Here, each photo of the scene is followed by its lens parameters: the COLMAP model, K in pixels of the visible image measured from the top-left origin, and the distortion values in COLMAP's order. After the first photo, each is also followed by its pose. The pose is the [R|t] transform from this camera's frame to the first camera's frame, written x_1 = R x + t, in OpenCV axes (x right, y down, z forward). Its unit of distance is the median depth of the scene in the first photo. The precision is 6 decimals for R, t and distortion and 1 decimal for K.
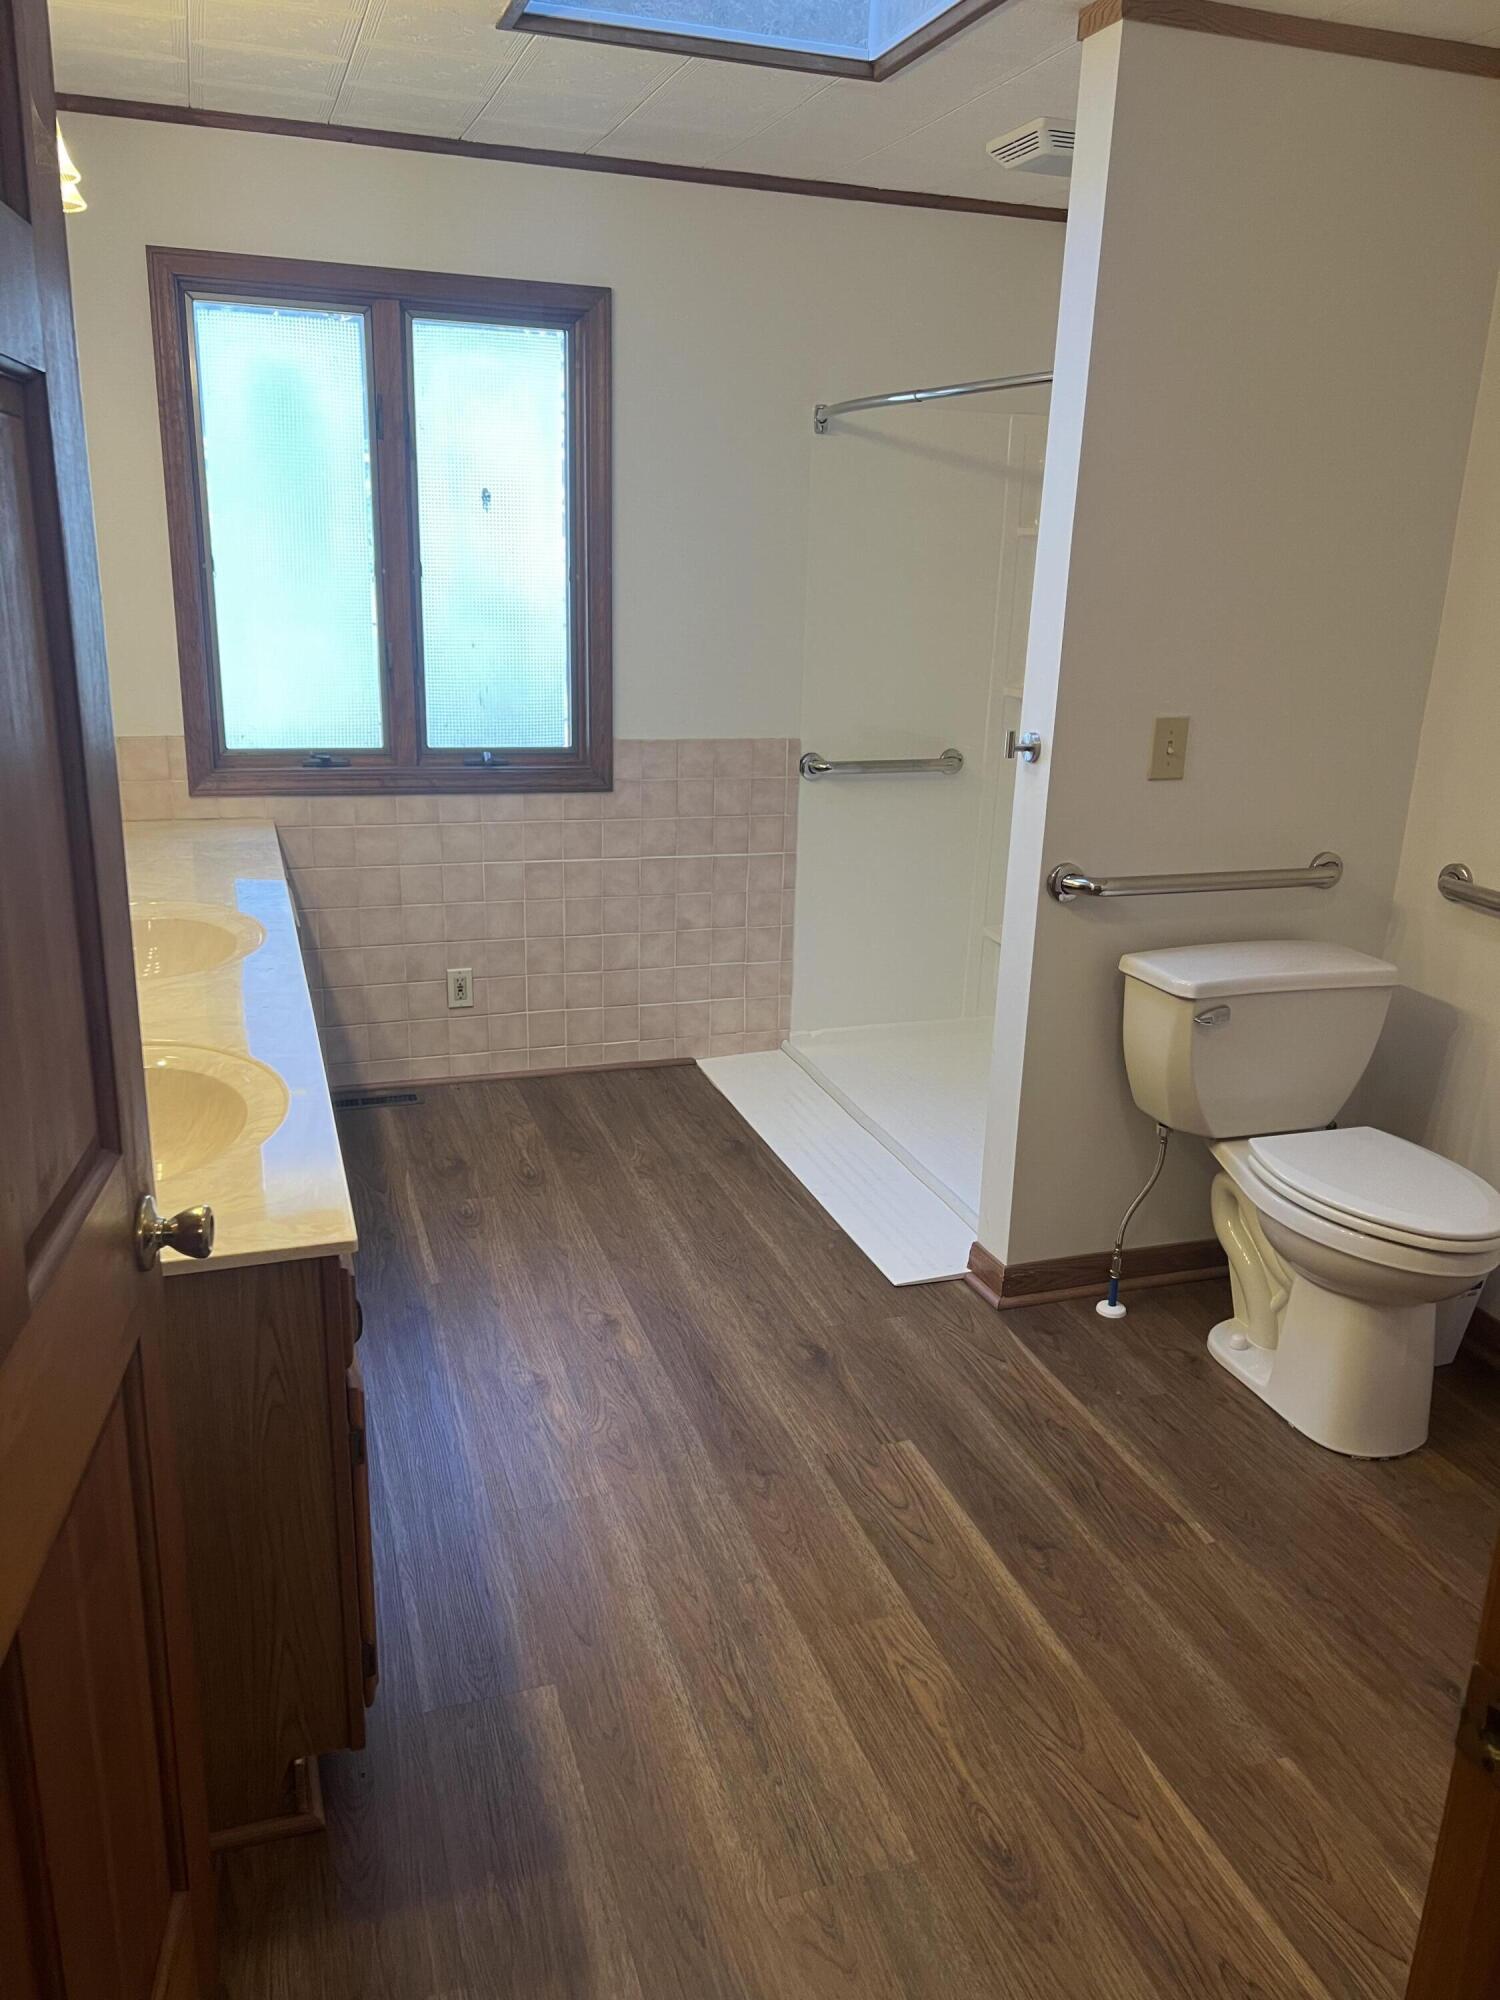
lens RADIAL K [[1528.0, 0, 761.9], [0, 1528.0, 1006.7], [0, 0, 1]] dist [0.067374, -0.080294]
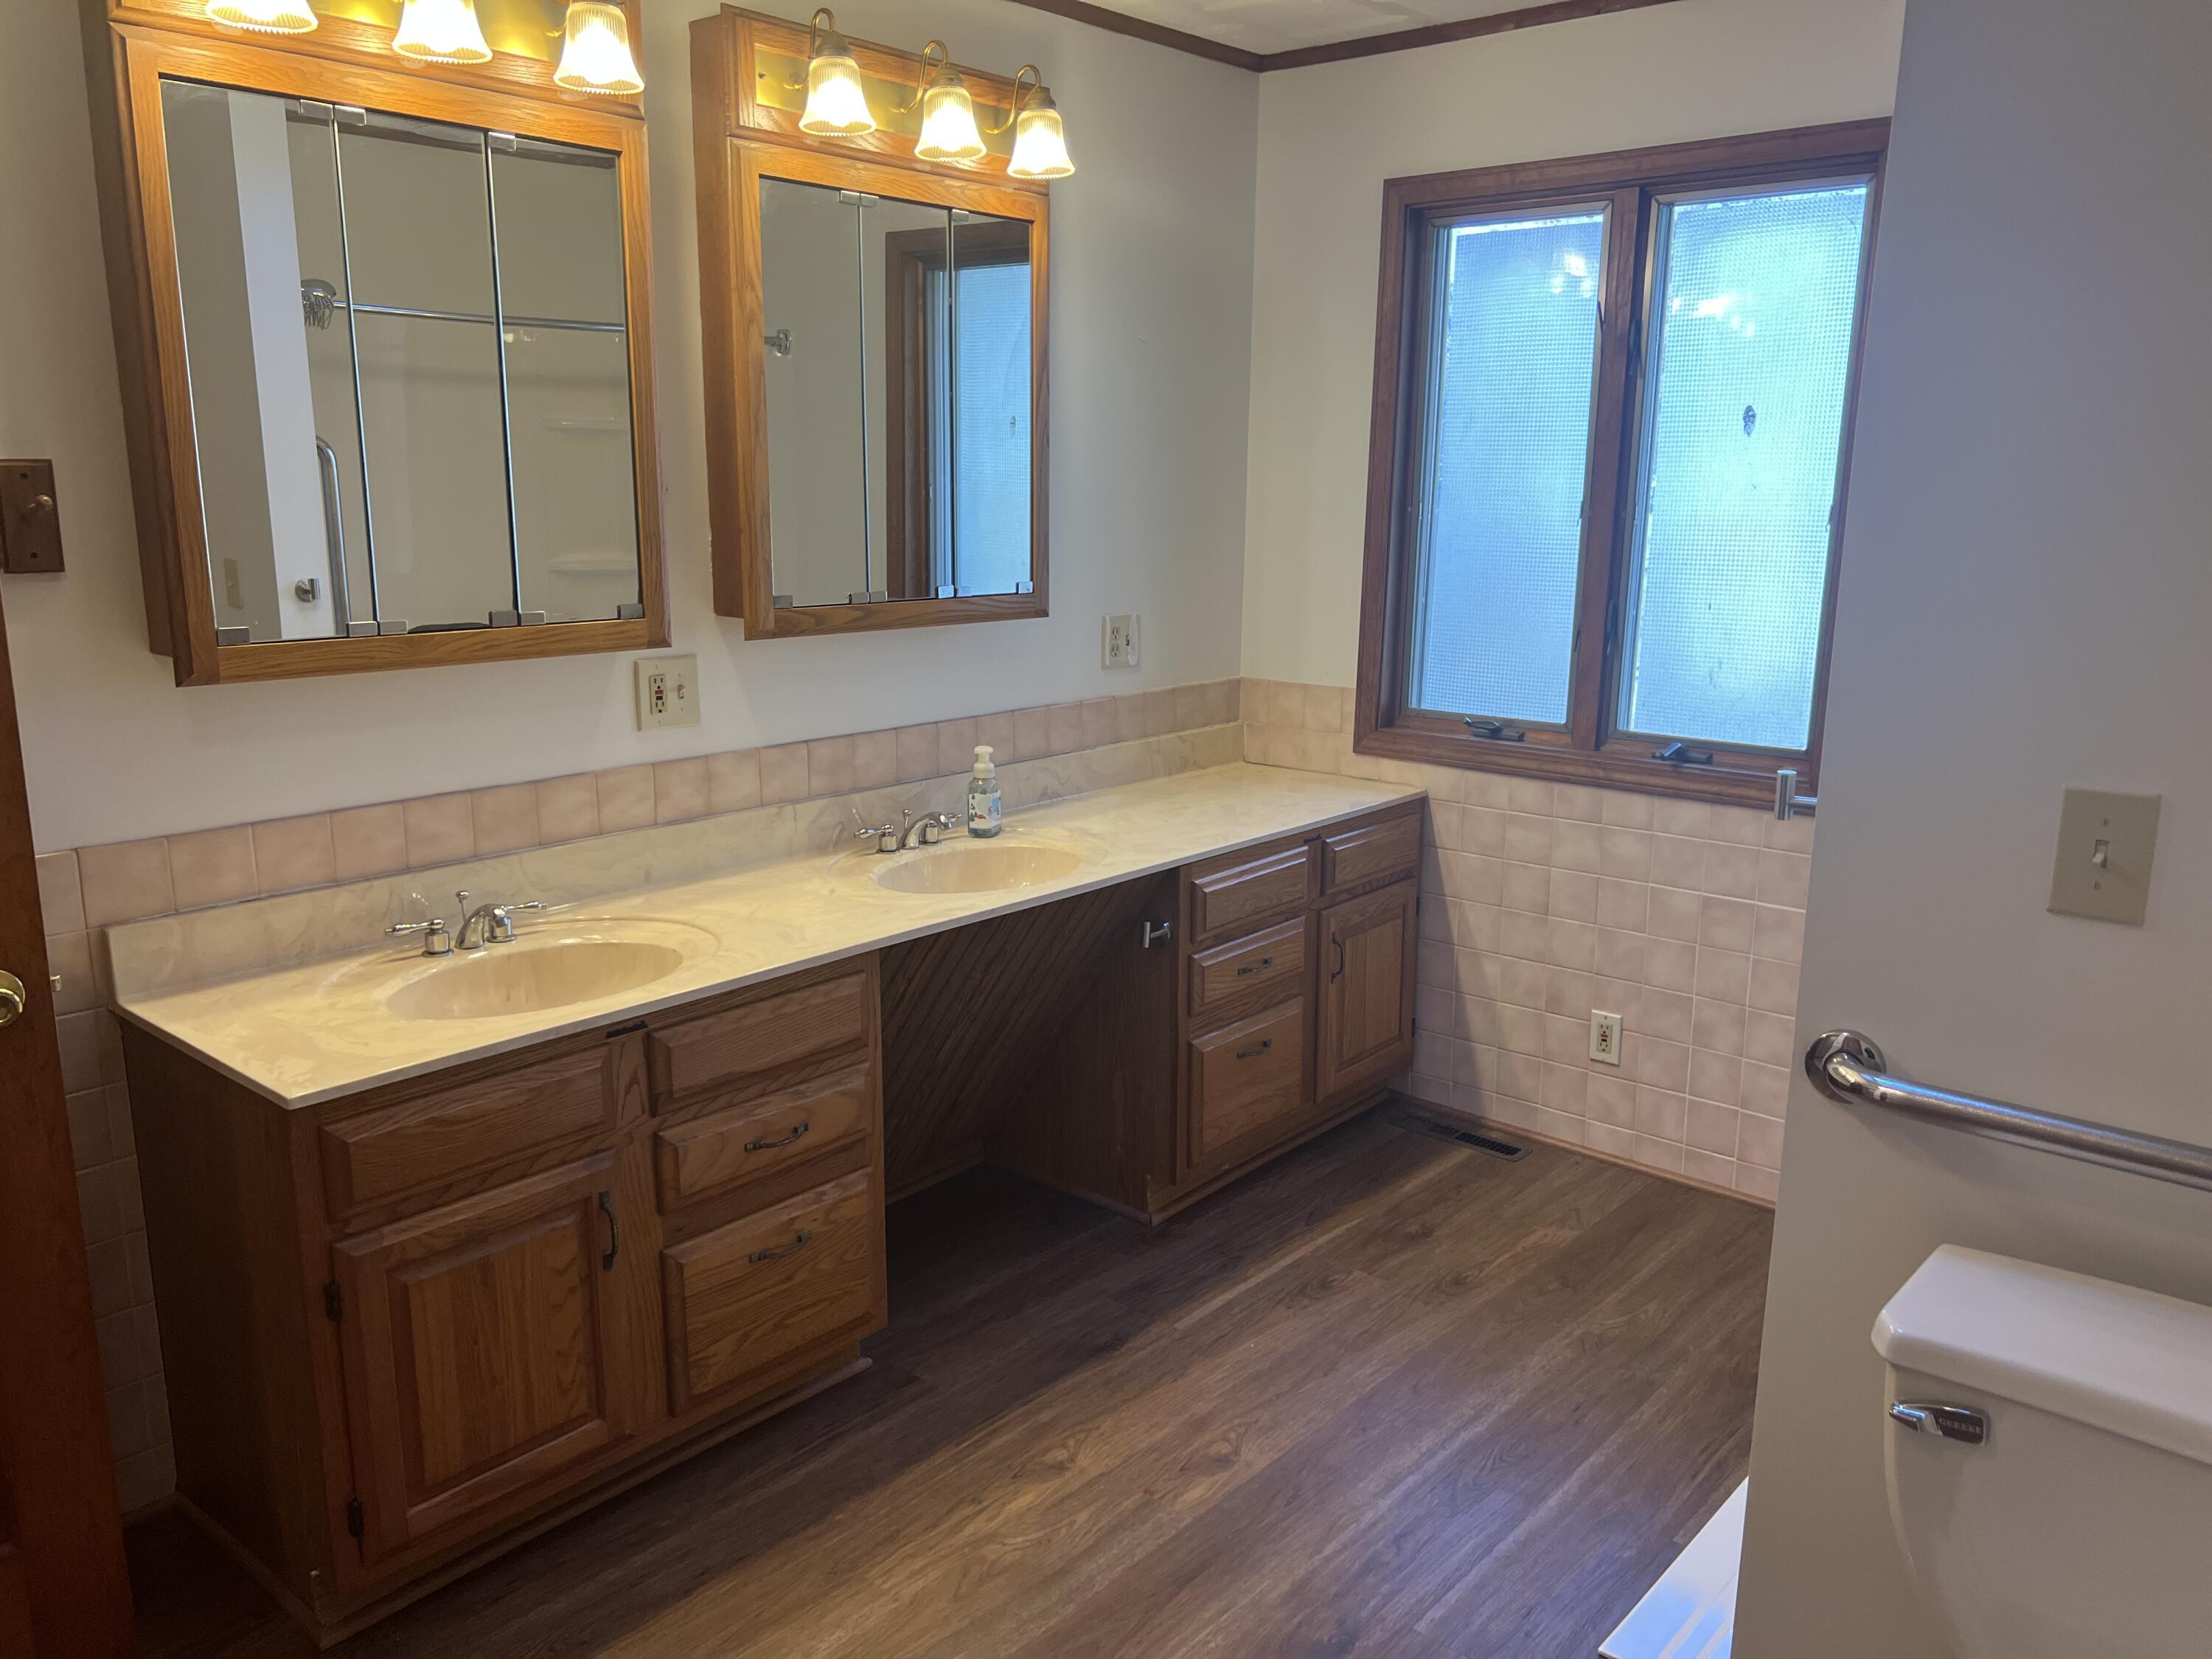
lens RADIAL K [[1690.0, 0, 1110.9], [0, 1690.0, 827.1], [0, 0, 1]] dist [0.067374, -0.080294]
pose [[0.499674, 0.153632, -0.852480, 0.403990], [-0.241136, 0.969914, 0.033456, -0.085707], [0.831973, 0.188847, 0.521688, 0.331510]]
